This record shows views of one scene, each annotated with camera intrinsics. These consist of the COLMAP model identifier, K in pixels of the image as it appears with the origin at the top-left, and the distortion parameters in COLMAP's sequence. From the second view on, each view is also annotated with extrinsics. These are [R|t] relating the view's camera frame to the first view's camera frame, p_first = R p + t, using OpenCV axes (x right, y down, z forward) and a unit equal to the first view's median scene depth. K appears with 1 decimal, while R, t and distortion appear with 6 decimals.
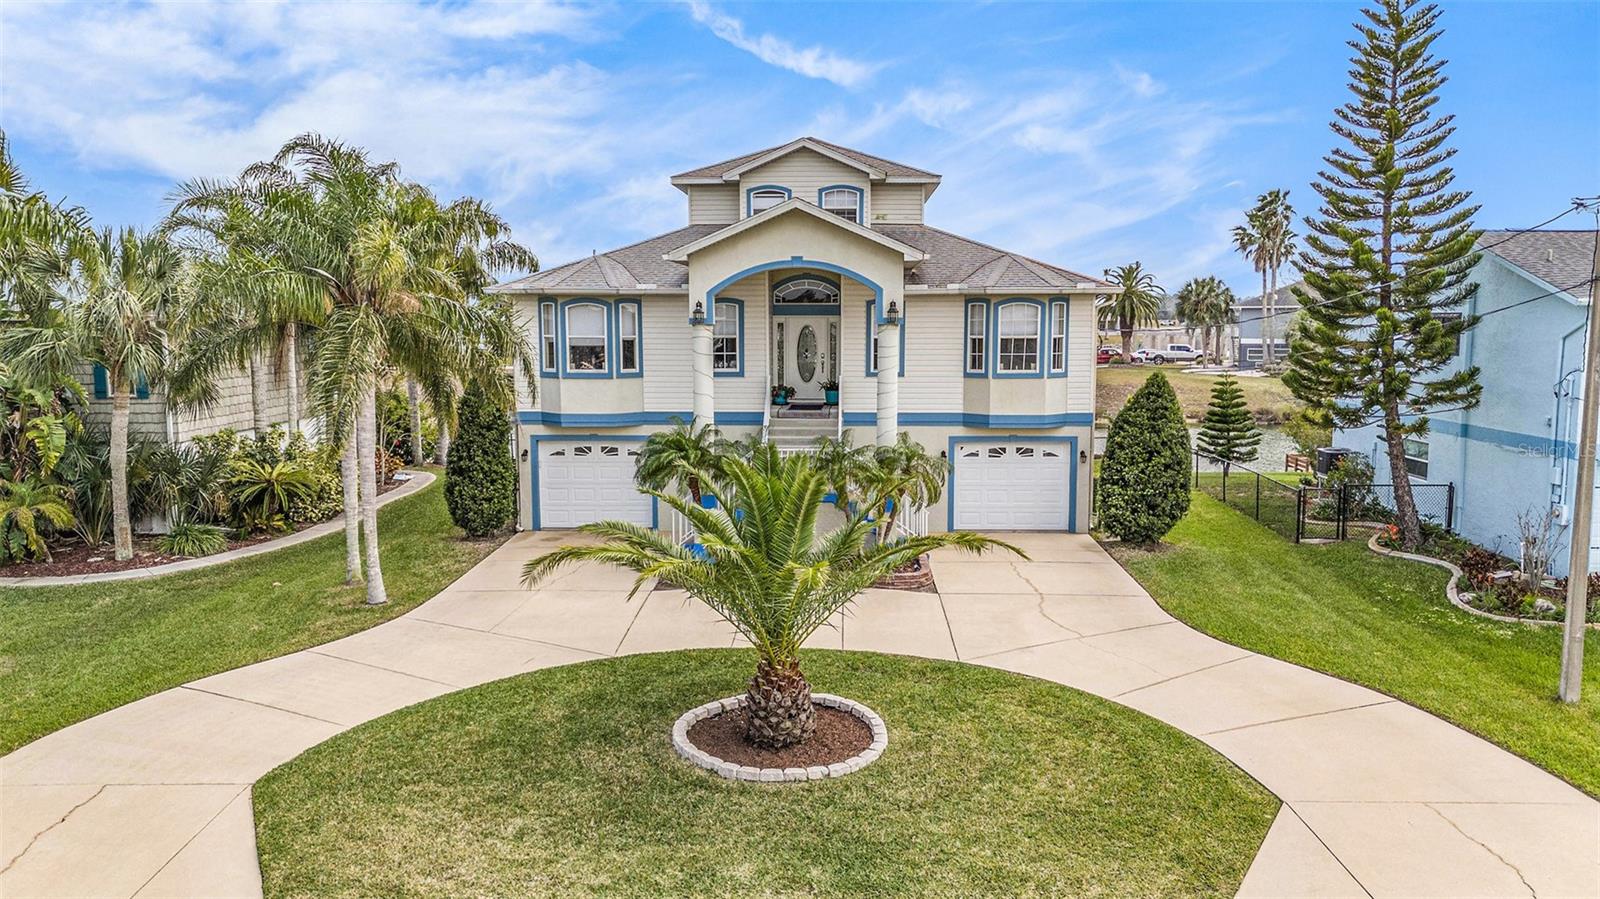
lens RADIAL K [[1173.5, 0, 803.9], [0, 1173.5, 445.8], [0, 0, 1]] dist [0.087633, -0.088350]
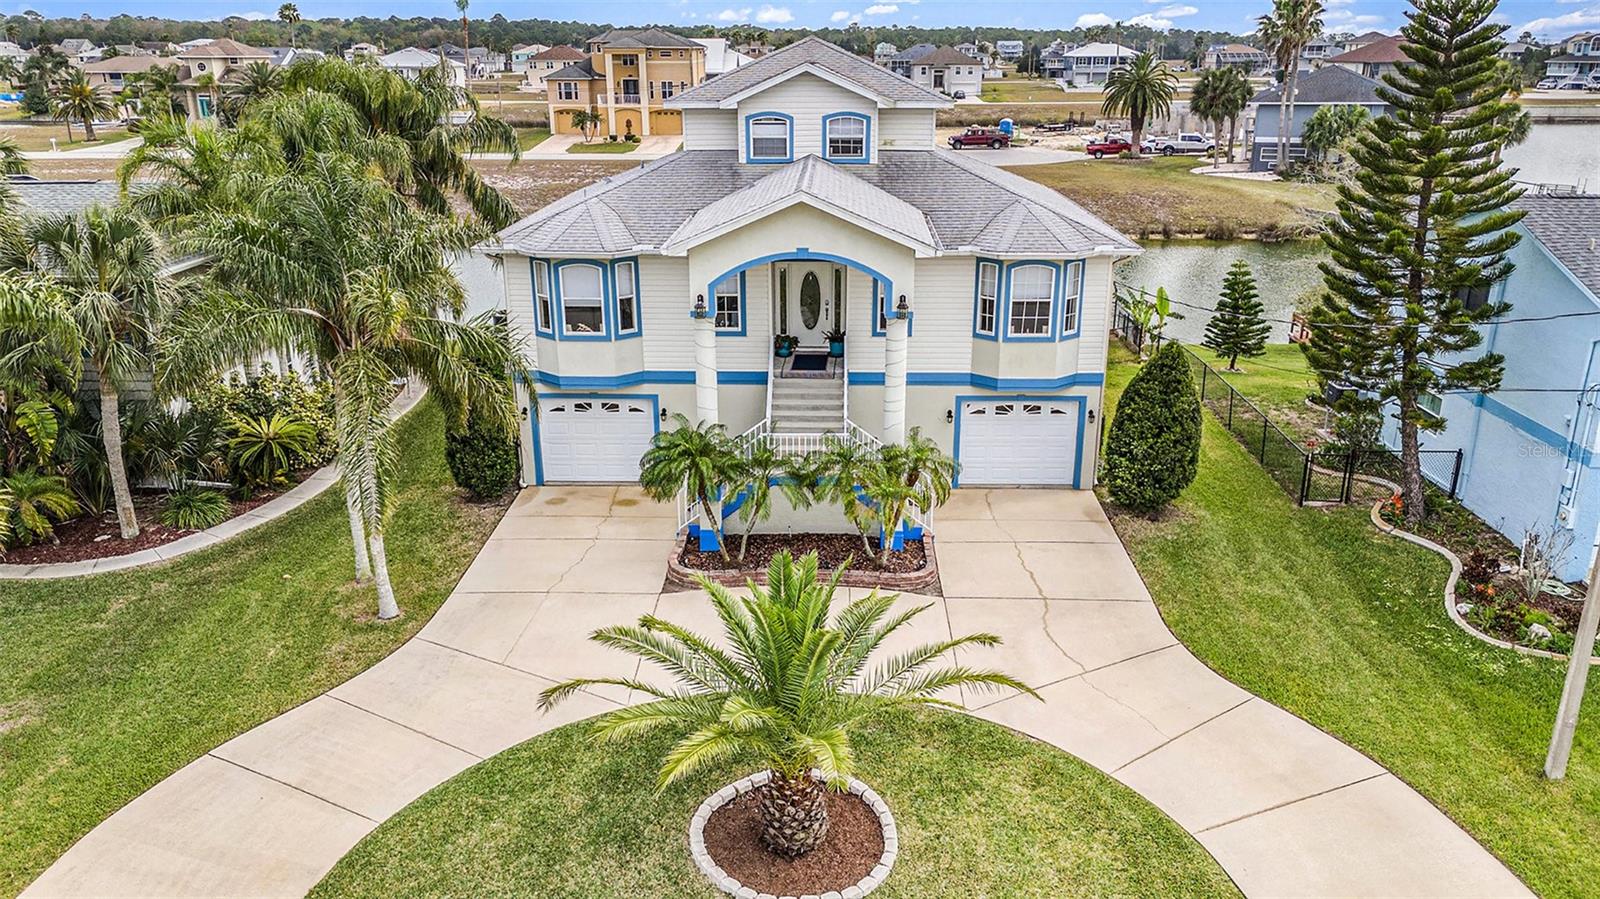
lens RADIAL K [[1173.5, 0, 803.1], [0, 1173.5, 446.6], [0, 0, 1]] dist [0.087633, -0.088350]
pose [[0.999984, -0.002786, 0.004997, -0.010255], [0.001655, 0.976954, 0.213442, -0.196265], [-0.005477, -0.213430, 0.976943, 0.035106]]
